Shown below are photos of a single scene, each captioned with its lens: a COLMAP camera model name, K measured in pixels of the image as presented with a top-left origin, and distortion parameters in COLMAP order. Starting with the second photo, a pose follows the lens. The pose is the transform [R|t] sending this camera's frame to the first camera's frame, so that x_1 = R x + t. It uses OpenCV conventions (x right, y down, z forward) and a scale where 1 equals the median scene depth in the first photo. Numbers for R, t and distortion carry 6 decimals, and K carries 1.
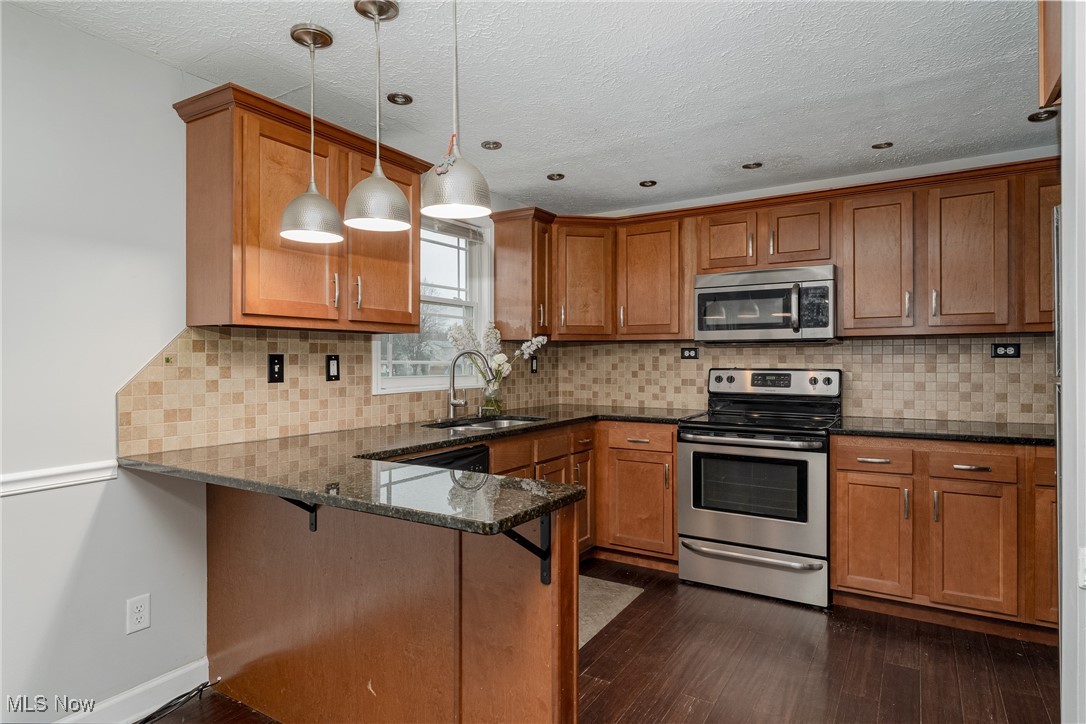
lens RADIAL K [[602.1, 0, 542.7], [0, 602.1, 359.8], [0, 0, 1]] dist [-0.004634, -0.000458]
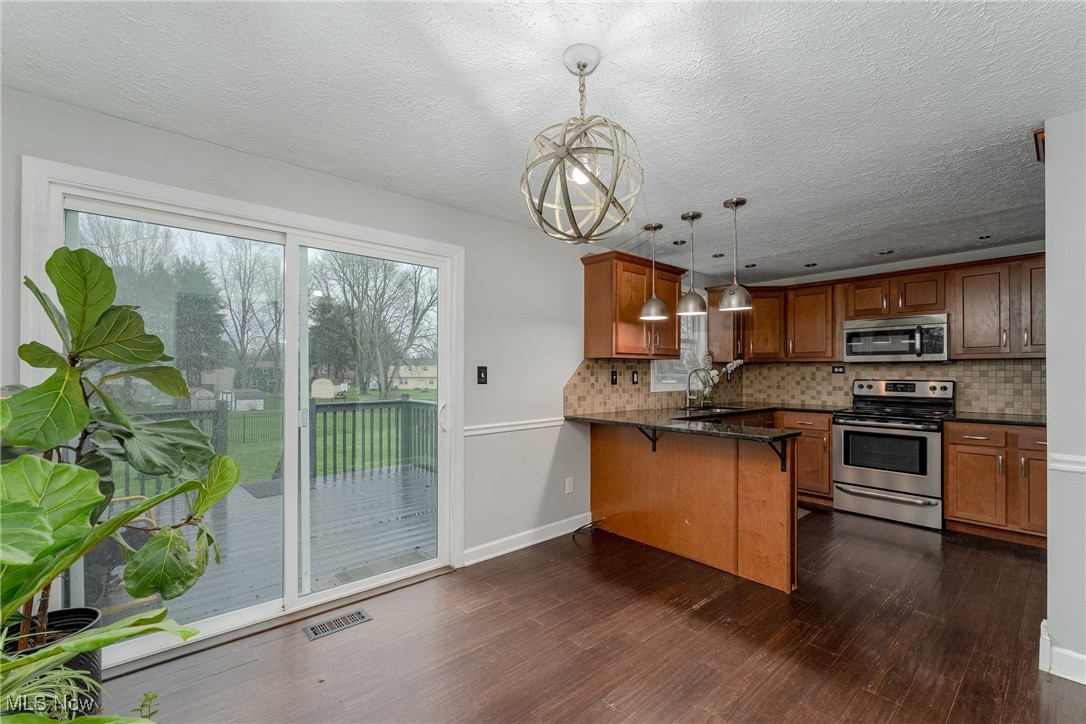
lens RADIAL K [[482.8, 0, 533.5], [0, 482.8, 370.3], [0, 0, 1]] dist [0.002109, 0.000482]
pose [[0.957985, 0.001310, -0.286814, -0.190451], [-0.002571, 0.999989, -0.004020, -0.002844], [0.286805, 0.004589, 0.957978, -0.525291]]
